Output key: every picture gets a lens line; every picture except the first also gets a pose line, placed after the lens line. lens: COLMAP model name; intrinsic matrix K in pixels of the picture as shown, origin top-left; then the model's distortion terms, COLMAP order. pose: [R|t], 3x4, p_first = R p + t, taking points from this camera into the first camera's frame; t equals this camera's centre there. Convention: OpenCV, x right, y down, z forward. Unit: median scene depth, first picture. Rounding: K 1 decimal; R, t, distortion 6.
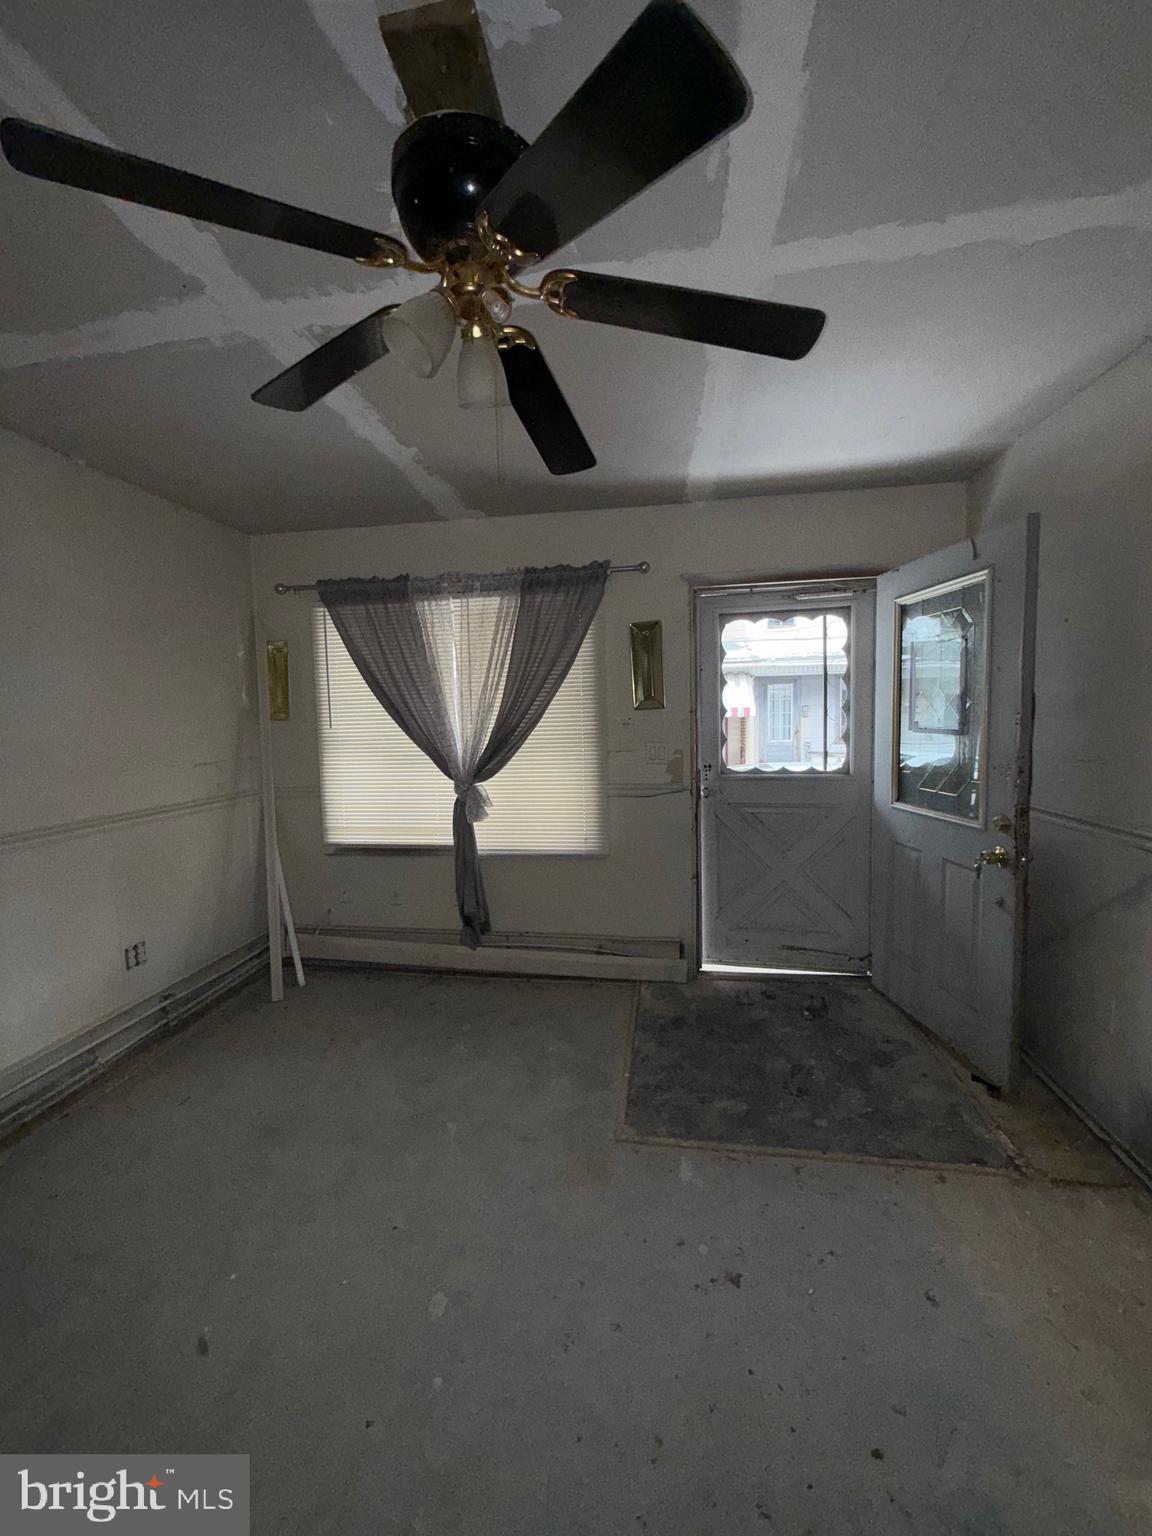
lens RADIAL K [[606.7, 0, 580.0], [0, 606.7, 764.2], [0, 0, 1]] dist [0.001689, 0.000312]
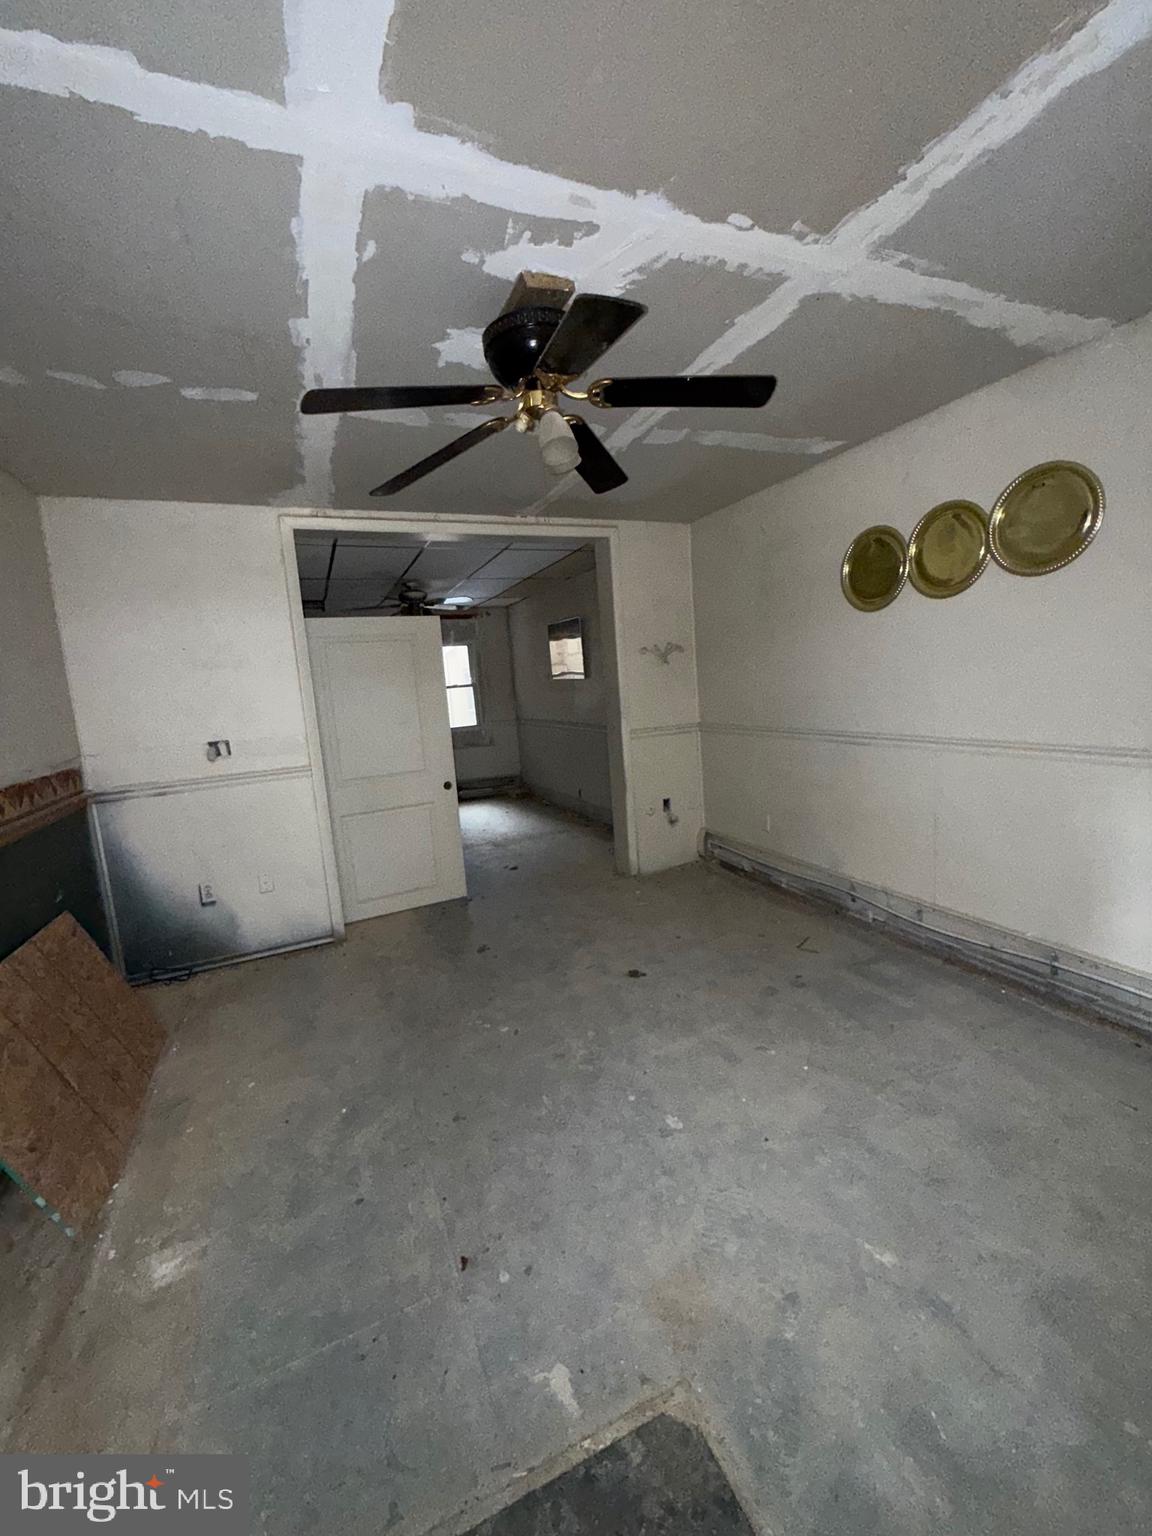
lens RADIAL K [[606.7, 0, 580.0], [0, 606.7, 764.2], [0, 0, 1]] dist [0.001689, 0.000312]
pose [[-0.836953, 0.156016, -0.524566, 0.463083], [0.046288, 0.975250, 0.216204, -0.152539], [0.545314, 0.156671, -0.823460, 1.679512]]
